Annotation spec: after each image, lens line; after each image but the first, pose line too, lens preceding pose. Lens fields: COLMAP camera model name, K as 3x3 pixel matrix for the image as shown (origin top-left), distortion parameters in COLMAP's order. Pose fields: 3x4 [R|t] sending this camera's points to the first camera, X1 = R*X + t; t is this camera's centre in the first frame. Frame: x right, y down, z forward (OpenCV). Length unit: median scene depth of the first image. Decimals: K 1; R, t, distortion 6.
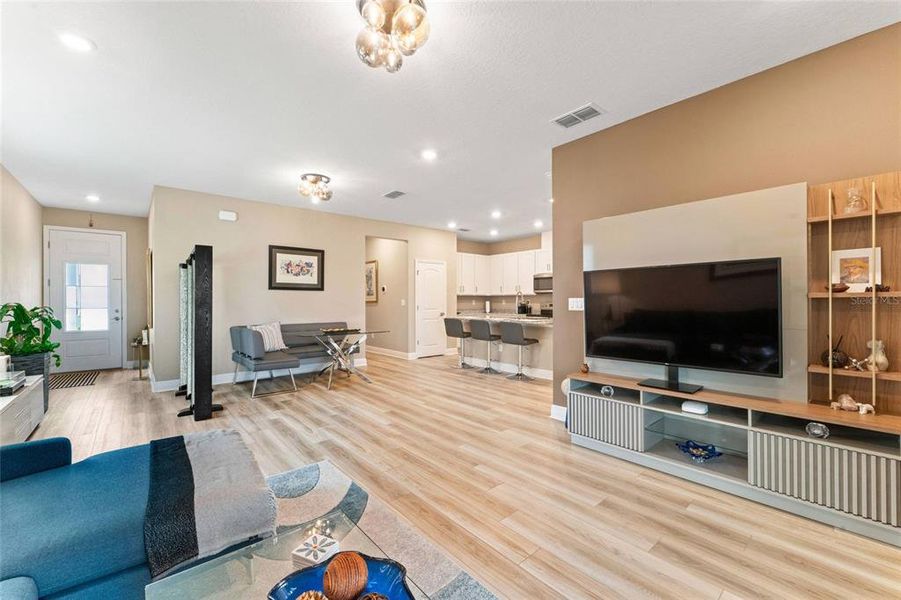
lens RADIAL K [[364.4, 0, 444.3], [0, 364.4, 302.4], [0, 0, 1]] dist [-0.002513, 0.000224]
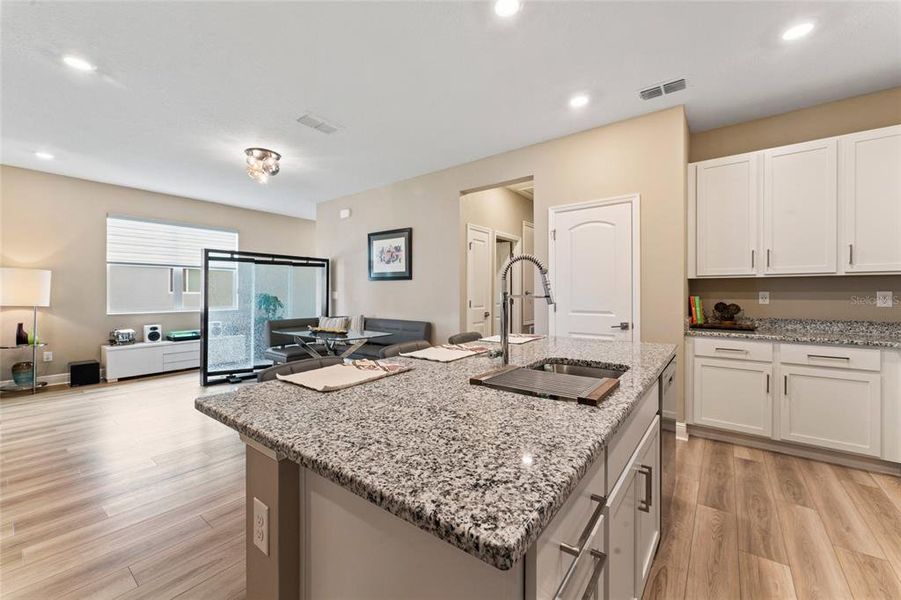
lens RADIAL K [[364.4, 0, 448.3], [0, 364.4, 296.2], [0, 0, 1]] dist [-0.002513, 0.000224]
pose [[0.206325, 0.009058, -0.978442, 0.459890], [-0.005836, 0.999951, 0.008027, -0.003634], [0.978466, 0.004054, 0.206368, 0.944637]]
